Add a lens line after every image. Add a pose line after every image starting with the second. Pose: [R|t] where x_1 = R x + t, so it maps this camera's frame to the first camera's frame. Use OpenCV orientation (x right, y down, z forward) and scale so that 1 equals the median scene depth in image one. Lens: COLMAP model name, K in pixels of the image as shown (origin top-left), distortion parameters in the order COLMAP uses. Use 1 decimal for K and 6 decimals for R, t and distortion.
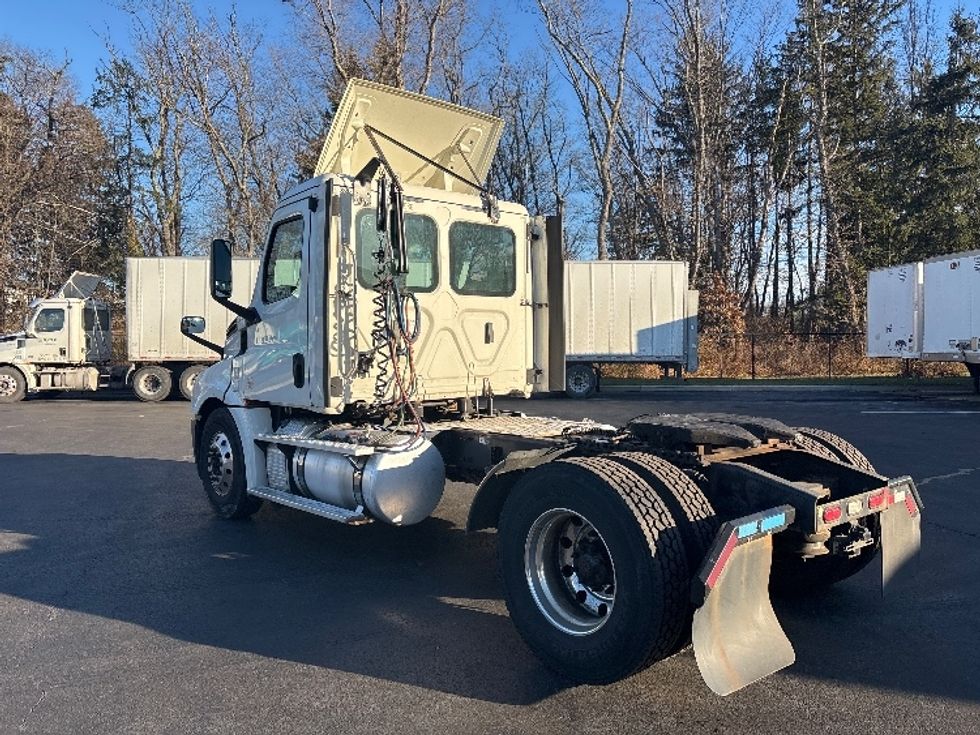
lens RADIAL K [[726.6, 0, 495.3], [0, 726.6, 367.2], [0, 0, 1]] dist [0.014360, -0.003715]
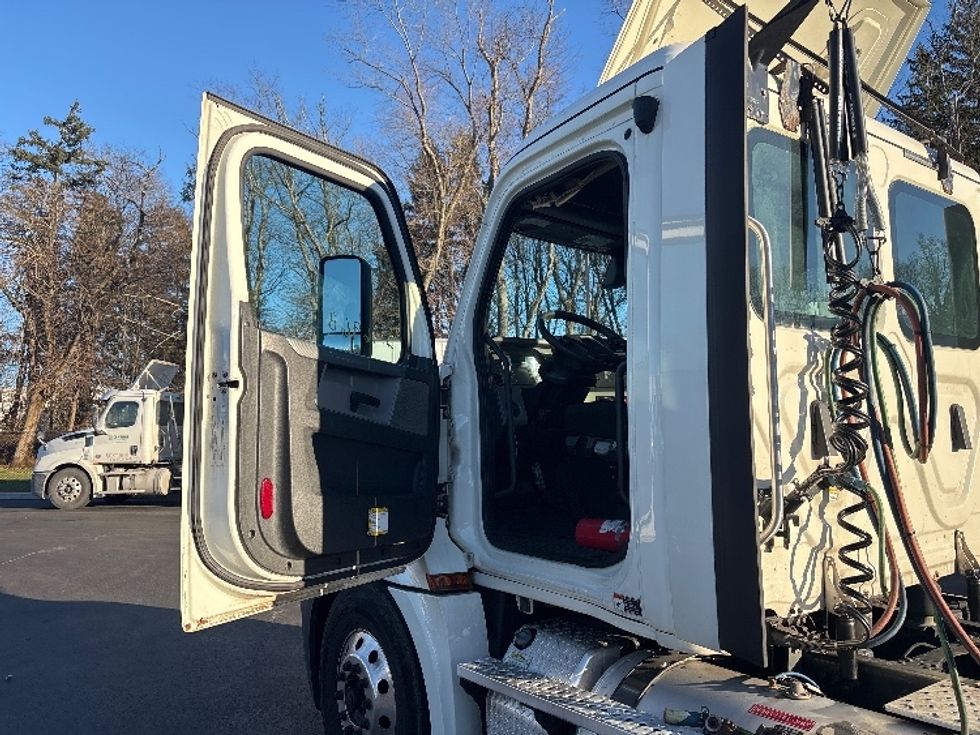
lens RADIAL K [[749.8, 0, 487.1], [0, 749.8, 371.3], [0, 0, 1]] dist [0.014267, 0.001546]
pose [[0.993958, -0.014797, -0.108755, -0.250562], [0.001830, 0.992967, -0.118378, -0.028217], [0.109742, 0.117464, 0.986995, 0.509502]]
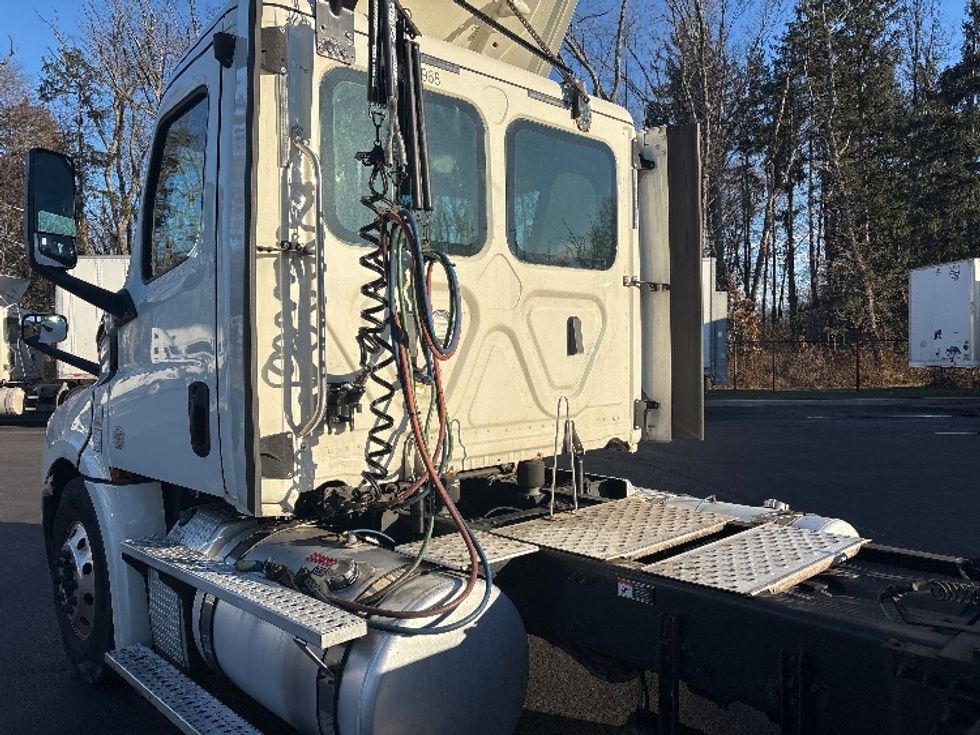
lens RADIAL K [[749.8, 0, 487.1], [0, 749.8, 371.3], [0, 0, 1]] dist [0.014267, 0.001546]
pose [[0.999853, -0.008946, 0.014612, -0.082649], [0.009105, 0.999900, -0.010837, -0.016026], [-0.014513, 0.010968, 0.999835, 0.455405]]
